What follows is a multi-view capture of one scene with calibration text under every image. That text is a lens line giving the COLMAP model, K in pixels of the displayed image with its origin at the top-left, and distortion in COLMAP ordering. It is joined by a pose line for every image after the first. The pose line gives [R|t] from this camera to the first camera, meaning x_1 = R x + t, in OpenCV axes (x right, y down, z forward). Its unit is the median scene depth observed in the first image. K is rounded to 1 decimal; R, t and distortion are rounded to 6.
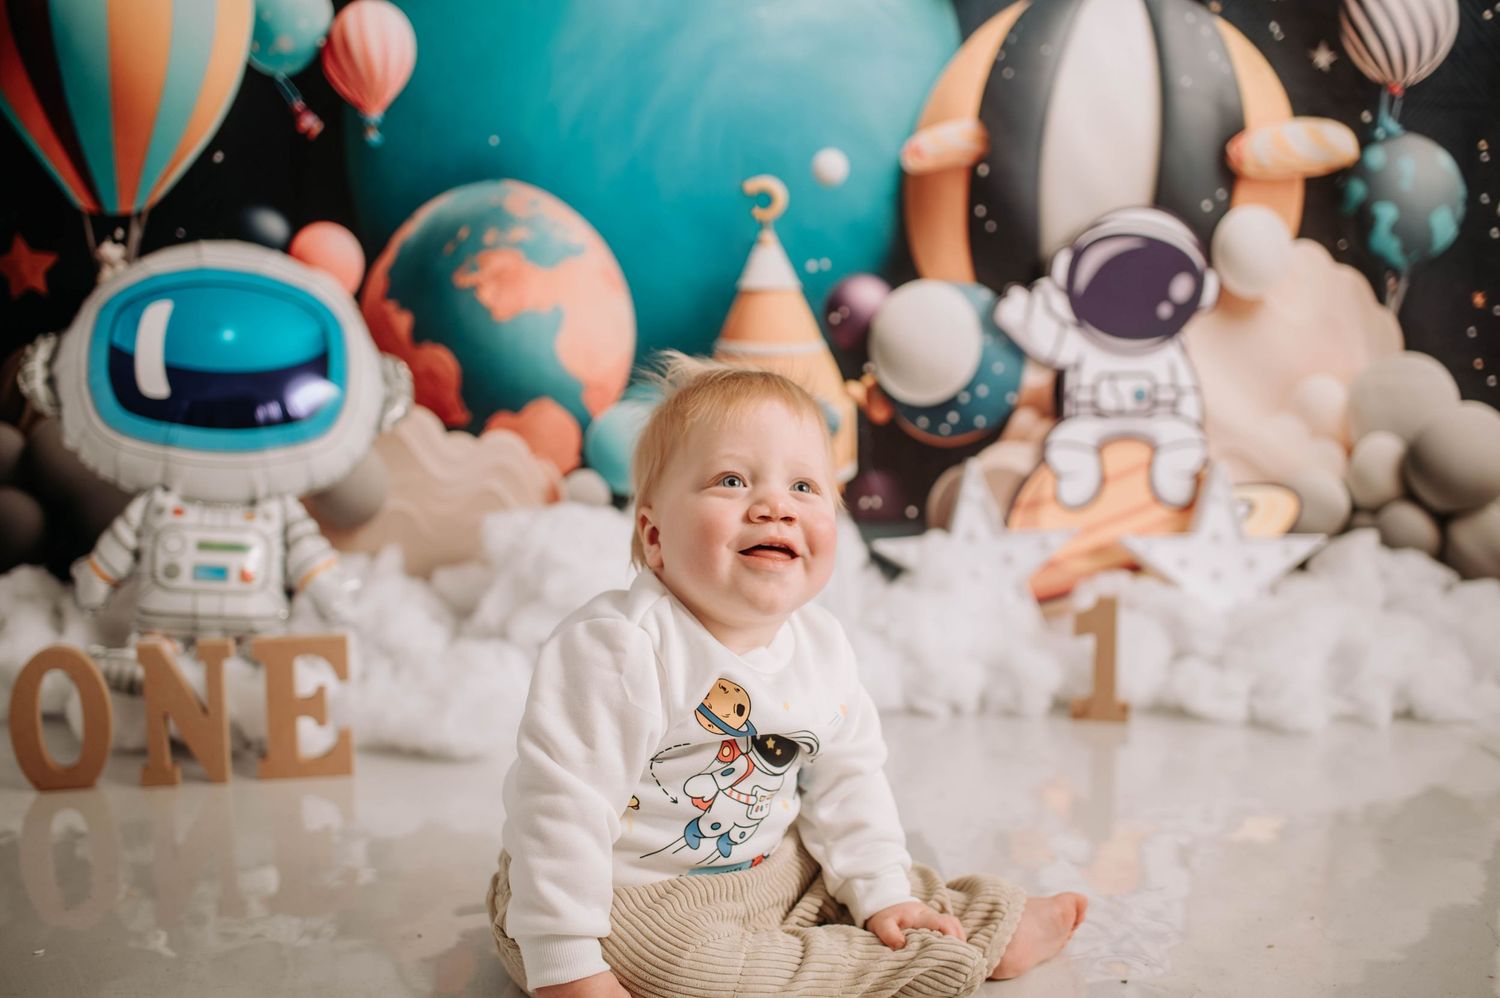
lens RADIAL K [[1426.8, 0, 735.7], [0, 1426.8, 503.3], [0, 0, 1]] dist [-0.068141, 0.000000]
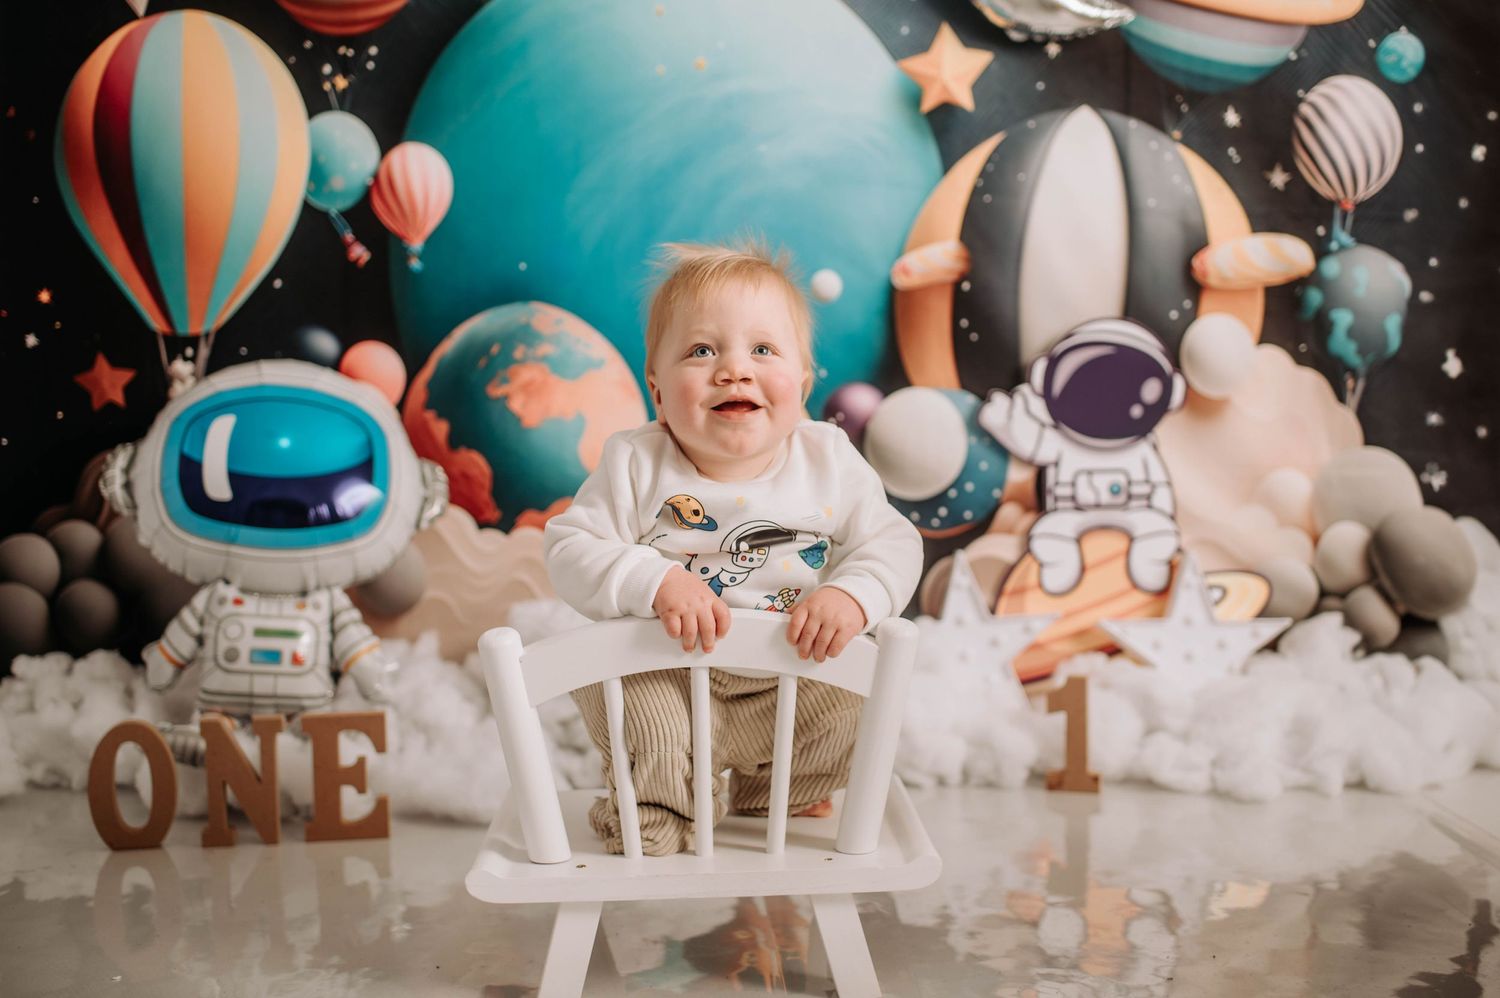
lens RADIAL K [[1426.8, 0, 734.9], [0, 1426.8, 494.5], [0, 0, 1]] dist [-0.068141, 0.000000]
pose [[0.999180, -0.007701, -0.039759, 0.038677], [0.005056, 0.997794, -0.066195, -0.002290], [0.040181, 0.065939, 0.997014, -0.094600]]
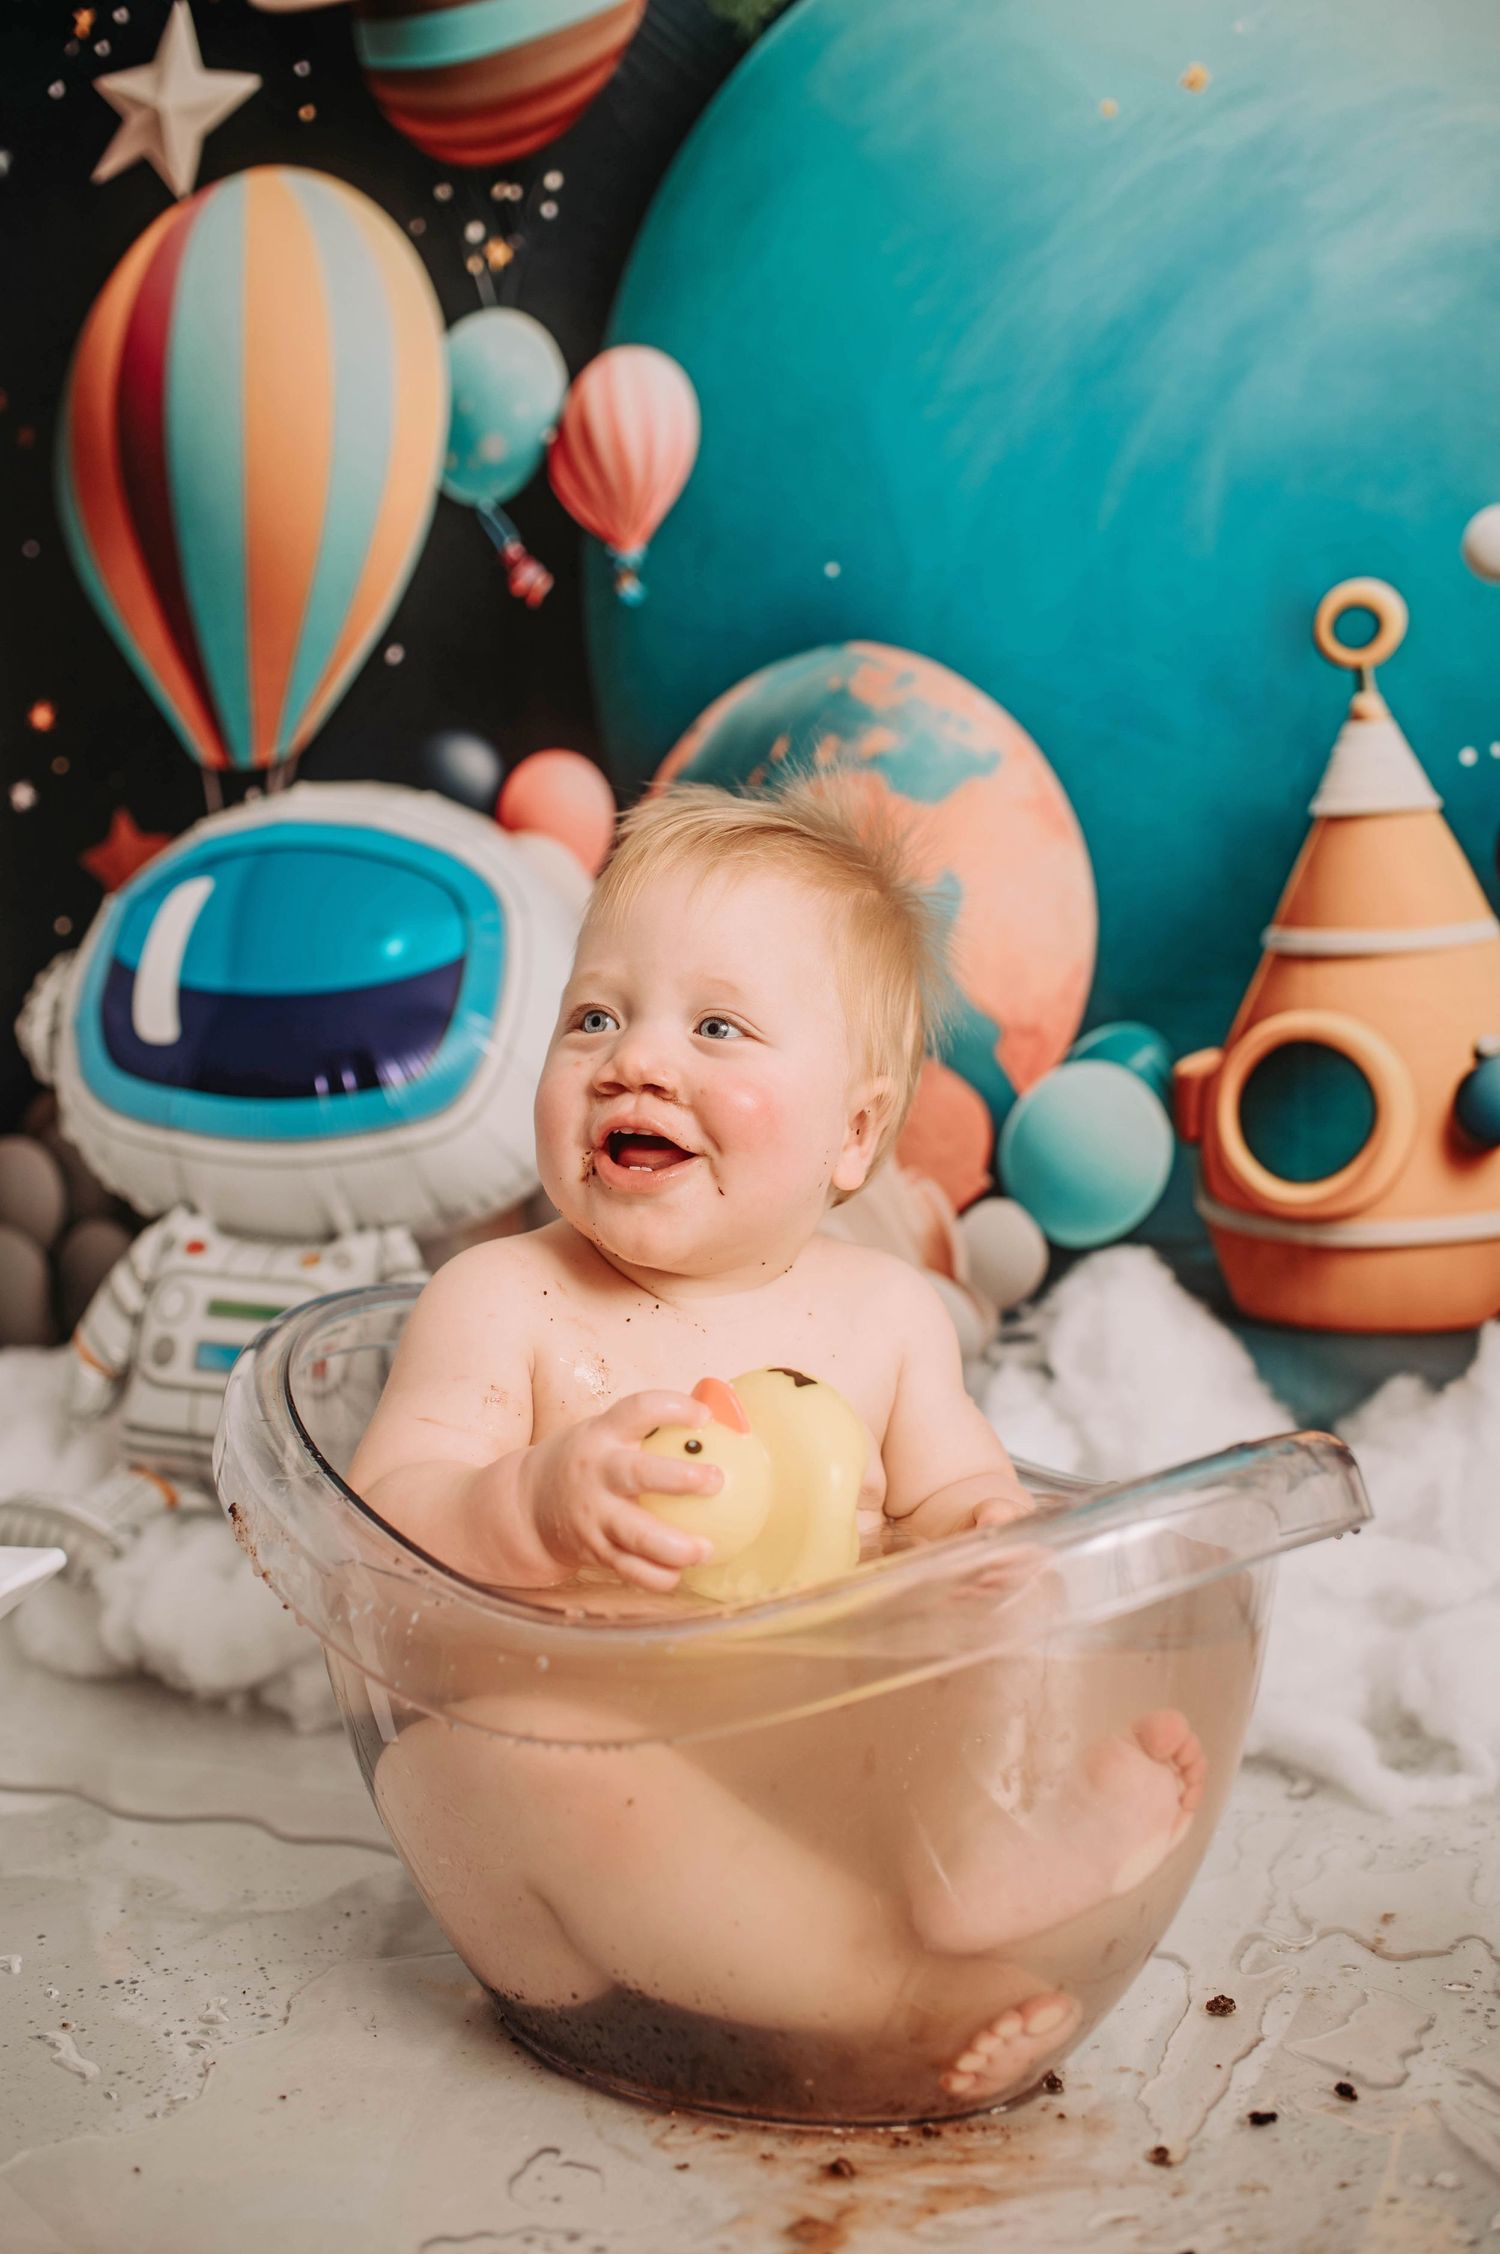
lens RADIAL K [[2144.0, 0, 773.8], [0, 2144.0, 1123.6], [0, 0, 1]] dist [-0.068141, 0.000000]
pose [[0.887291, -0.014019, -0.460997, 0.171691], [-0.036315, 0.994311, -0.100133, 0.028849], [0.459778, 0.105588, 0.881734, 0.306961]]
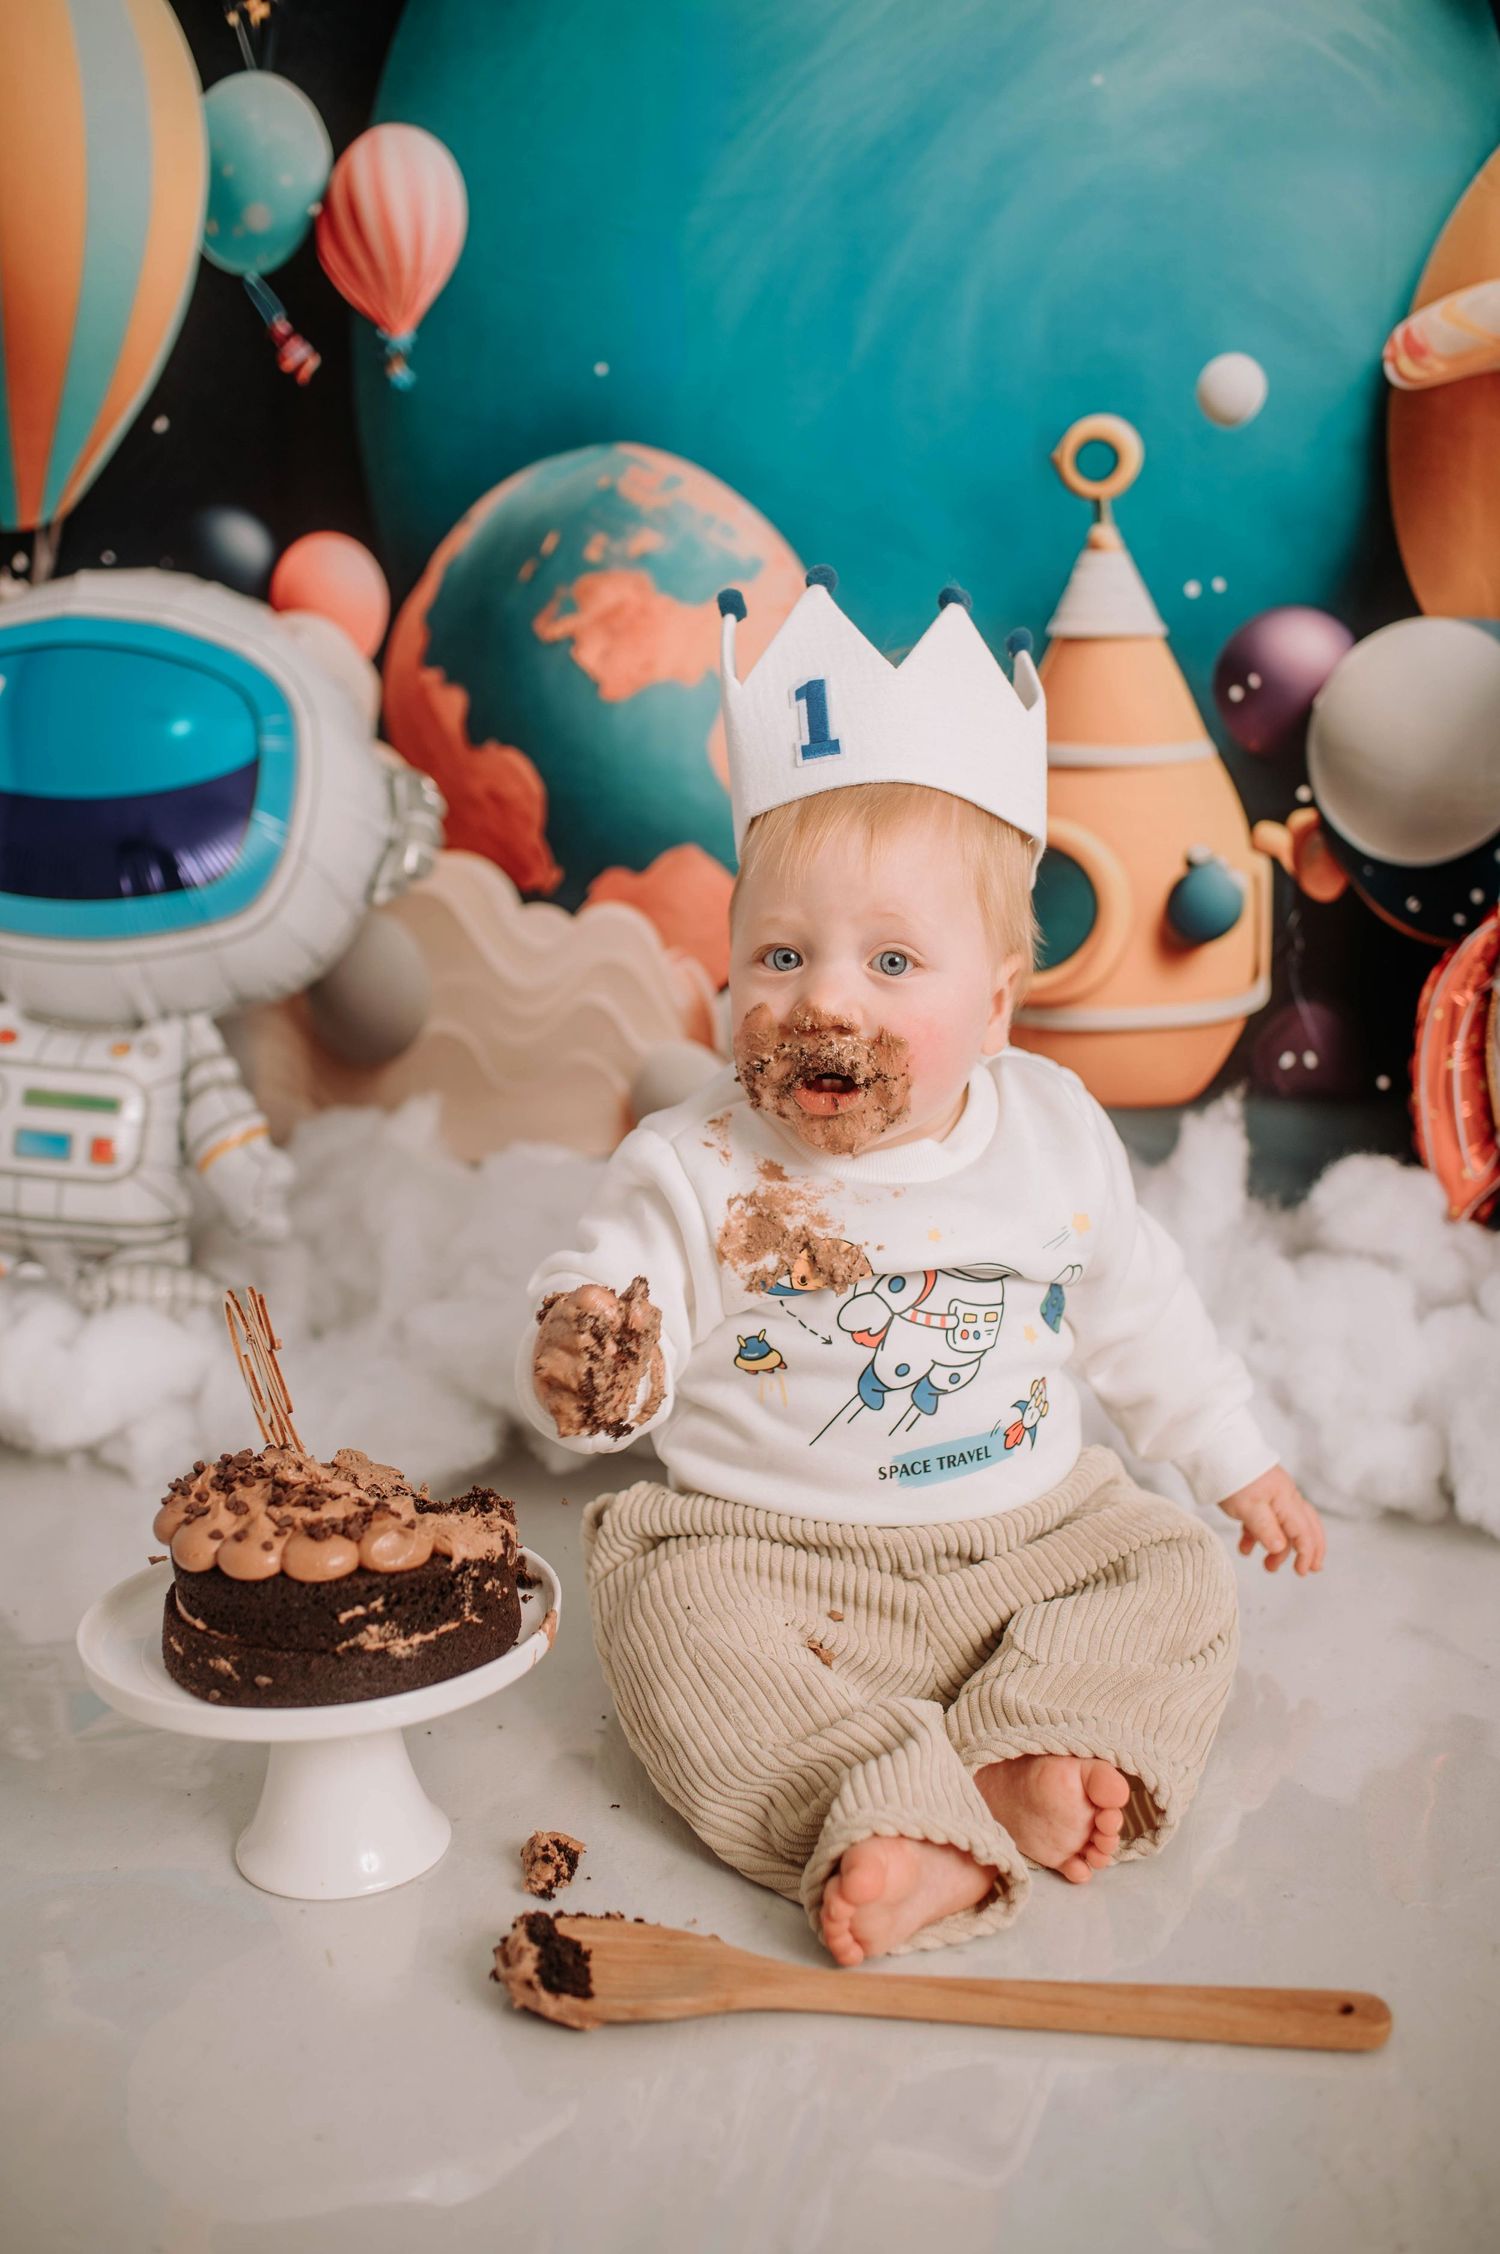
lens RADIAL K [[2144.0, 0, 761.7], [0, 2144.0, 1112.1], [0, 0, 1]] dist [-0.068141, 0.000000]
pose [[0.941498, 0.056398, -0.332267, 0.173402], [-0.032050, 0.996414, 0.078312, -0.036820], [0.335492, -0.063081, 0.939929, 0.230953]]
